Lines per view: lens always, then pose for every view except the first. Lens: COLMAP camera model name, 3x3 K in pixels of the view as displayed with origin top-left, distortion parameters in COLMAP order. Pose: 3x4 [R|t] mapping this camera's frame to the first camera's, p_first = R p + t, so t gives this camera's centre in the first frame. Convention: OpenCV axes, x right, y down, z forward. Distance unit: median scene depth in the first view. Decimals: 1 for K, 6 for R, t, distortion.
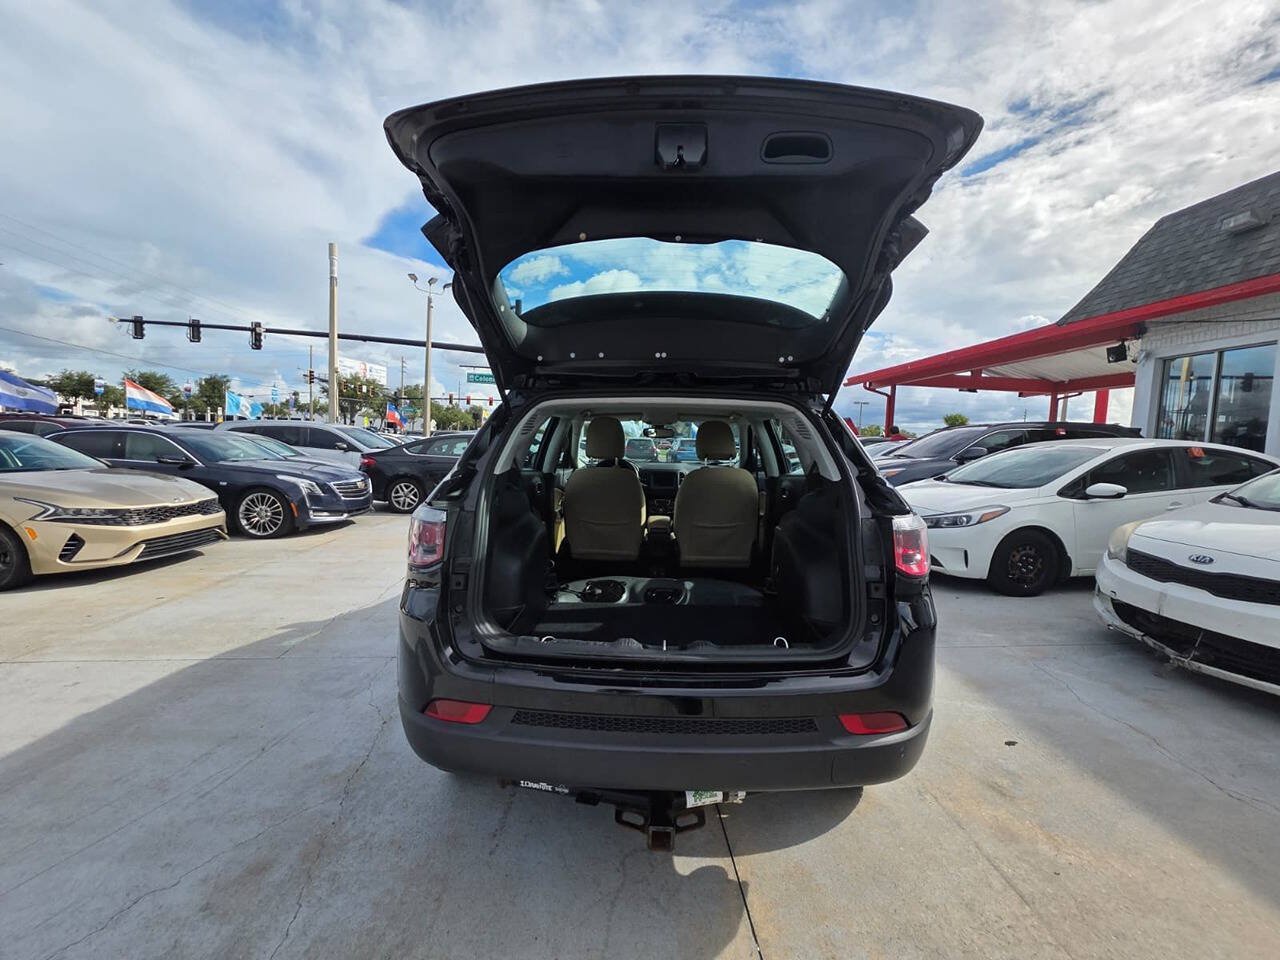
lens RADIAL K [[530.3, 0, 640.0], [0, 530.3, 480.0], [0, 0, 1]] dist [-0.000815, 0.000048]
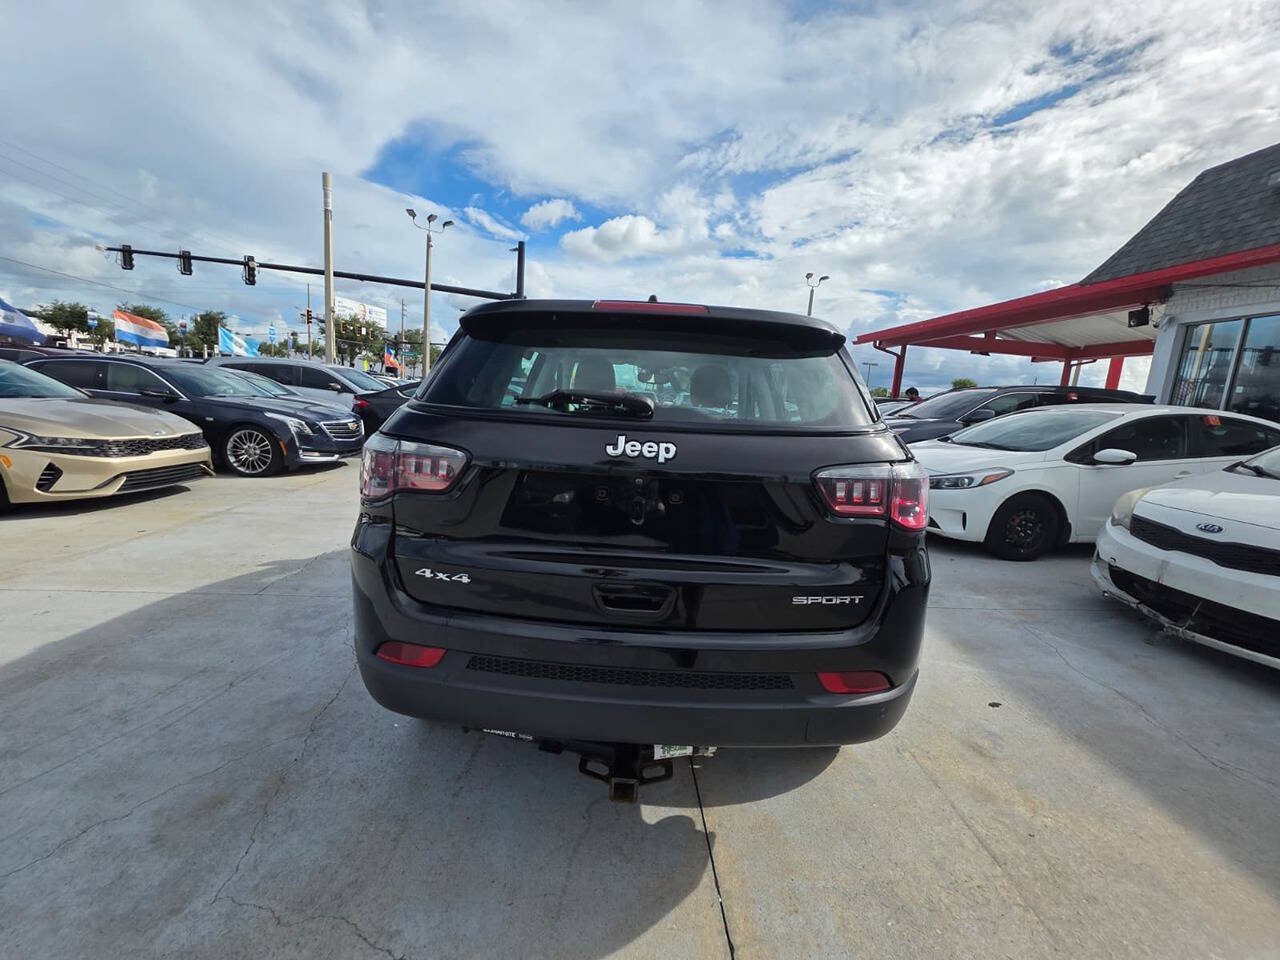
lens RADIAL K [[528.0, 0, 641.8], [0, 528.0, 483.6], [0, 0, 1]] dist [-0.001793, 0.000387]
pose [[0.999369, 0.035512, 0.000592, 0.020534], [-0.035422, 0.995328, 0.089818, 0.015799], [0.002600, -0.089782, 0.995958, 0.040530]]
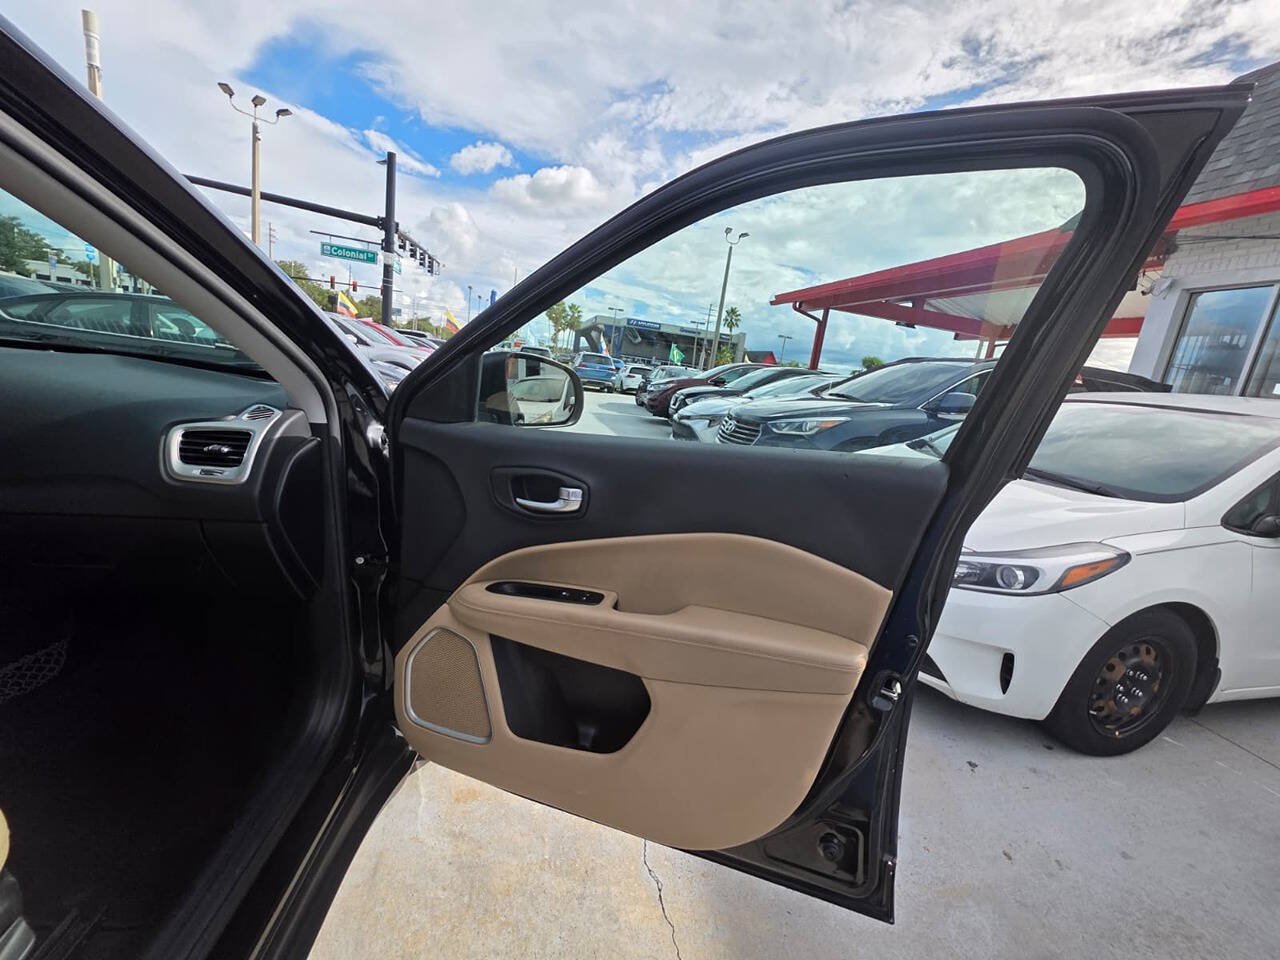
lens RADIAL K [[488.4, 0, 635.5], [0, 488.4, 496.0], [0, 0, 1]] dist [0.001806, 0.000071]
pose [[0.989073, 0.056069, 0.136348, 0.322095], [-0.081239, 0.979051, 0.186705, -0.032937], [-0.123023, -0.195741, 0.972908, 0.808007]]
